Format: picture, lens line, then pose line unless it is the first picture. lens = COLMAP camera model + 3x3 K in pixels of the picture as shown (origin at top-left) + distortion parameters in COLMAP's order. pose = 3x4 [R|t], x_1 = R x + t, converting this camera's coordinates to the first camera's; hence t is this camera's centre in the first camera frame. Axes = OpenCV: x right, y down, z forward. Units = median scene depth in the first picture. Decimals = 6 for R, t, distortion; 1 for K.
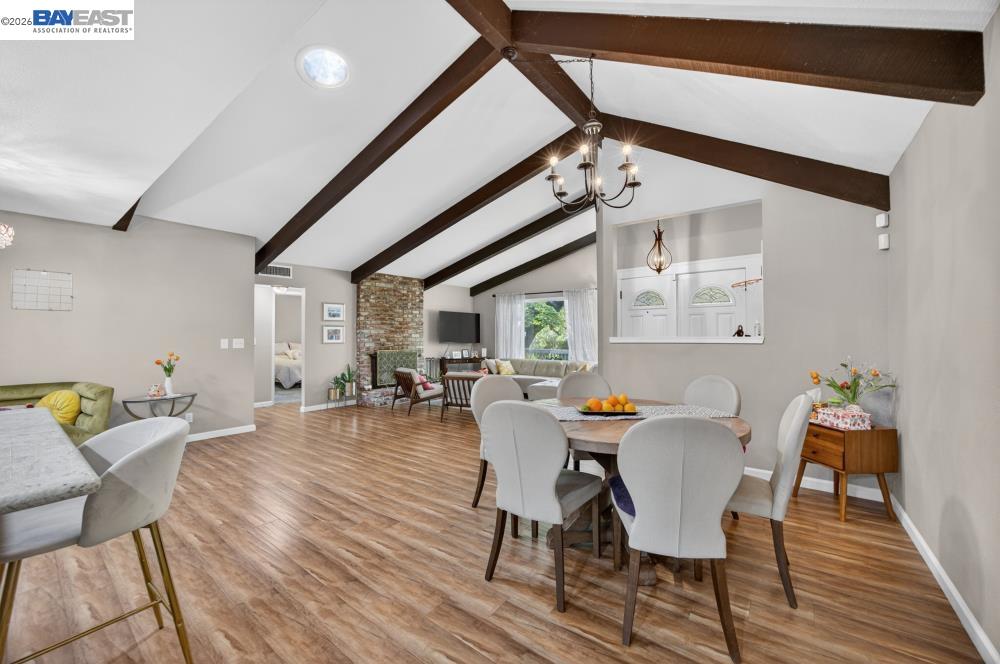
lens RADIAL K [[383.6, 0, 502.2], [0, 383.6, 335.3], [0, 0, 1]] dist [-0.011148, 0.001191]
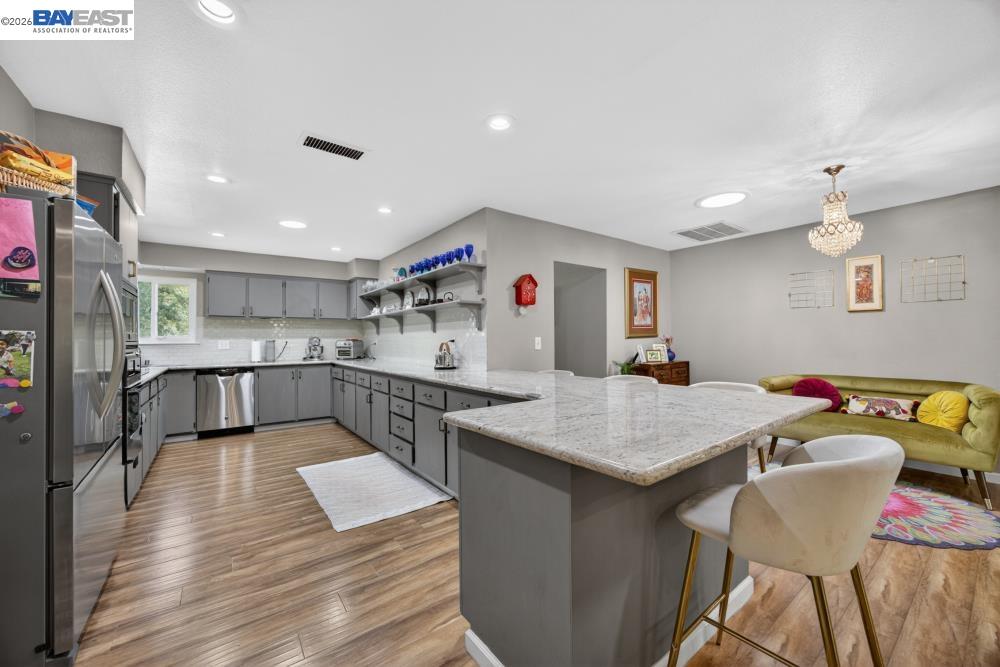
lens RADIAL K [[383.6, 0, 497.5], [0, 383.6, 336.1], [0, 0, 1]] dist [-0.011148, 0.001191]
pose [[-0.285396, -0.003075, -0.958405, -0.027615], [0.008523, 0.999947, -0.005747, 0.015148], [0.958372, -0.009809, -0.285355, 0.256974]]
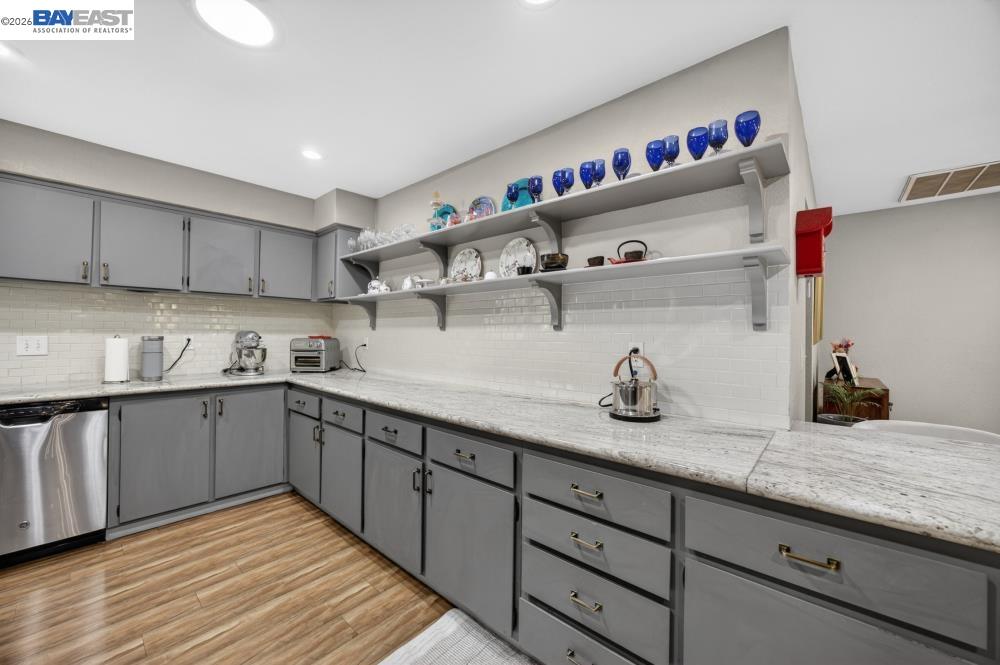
lens RADIAL K [[383.6, 0, 500.5], [0, 383.6, 330.0], [0, 0, 1]] dist [-0.011148, 0.001191]
pose [[-0.078710, -0.006710, -0.996875, -0.599543], [-0.009501, 0.999937, -0.005980, -0.001194], [0.996852, 0.009000, -0.078769, -0.371839]]
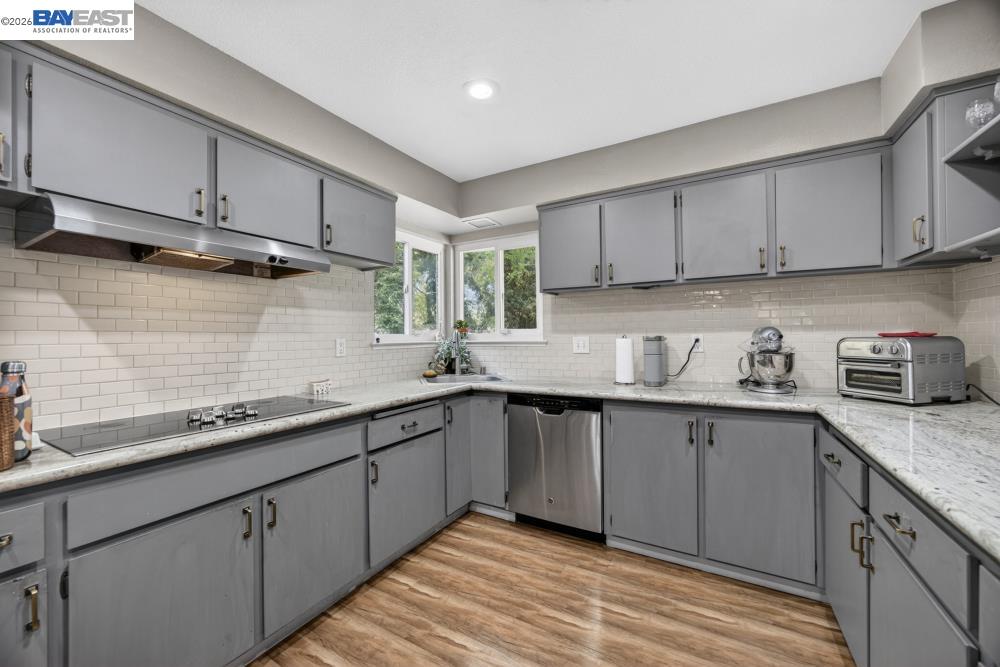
lens RADIAL K [[383.6, 0, 496.6], [0, 383.6, 334.8], [0, 0, 1]] dist [-0.011148, 0.001191]
pose [[-0.992839, 0.015963, -0.118393, -0.967275], [0.016380, 0.999863, -0.002551, 0.008736], [0.118336, -0.004472, -0.992964, -0.484808]]
